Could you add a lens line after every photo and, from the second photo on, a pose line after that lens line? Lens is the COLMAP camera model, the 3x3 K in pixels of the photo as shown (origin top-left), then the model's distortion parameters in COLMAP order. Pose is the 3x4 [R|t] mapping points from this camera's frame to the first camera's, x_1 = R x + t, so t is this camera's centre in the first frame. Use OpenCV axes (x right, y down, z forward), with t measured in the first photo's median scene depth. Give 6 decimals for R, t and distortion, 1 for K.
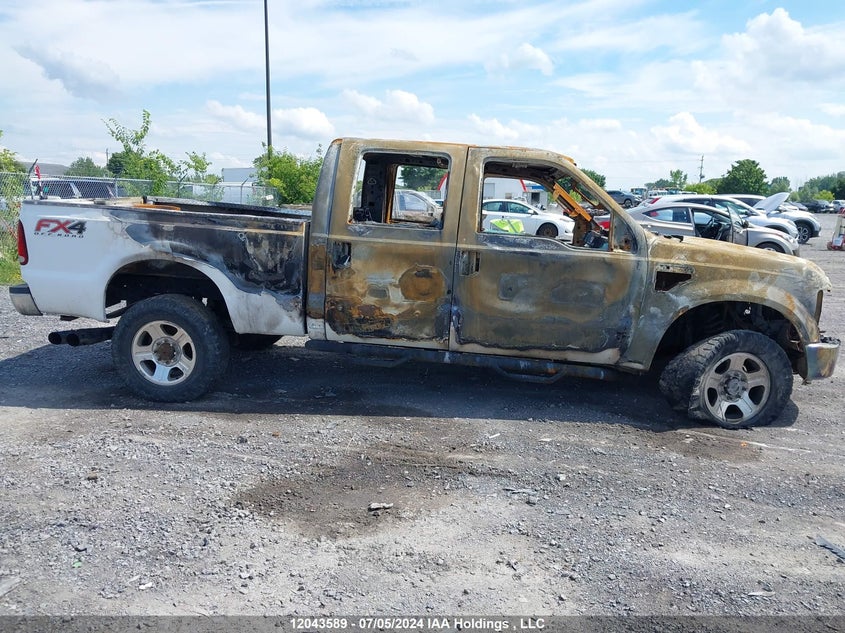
lens RADIAL K [[684.4, 0, 422.5], [0, 684.4, 316.5], [0, 0, 1]] dist [0.089953, -0.204188]
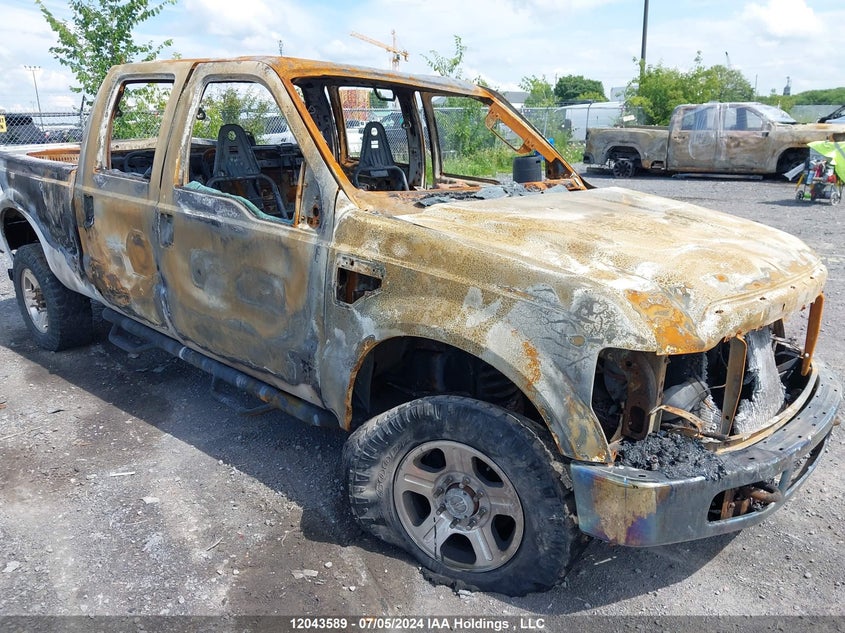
lens RADIAL K [[684.4, 0, 422.5], [0, 684.4, 316.5], [0, 0, 1]] dist [0.089953, -0.204188]
pose [[0.787852, 0.135666, -0.600736, 0.730274], [-0.069410, 0.988781, 0.132270, -0.103908], [0.611940, -0.062512, 0.788430, 0.593228]]
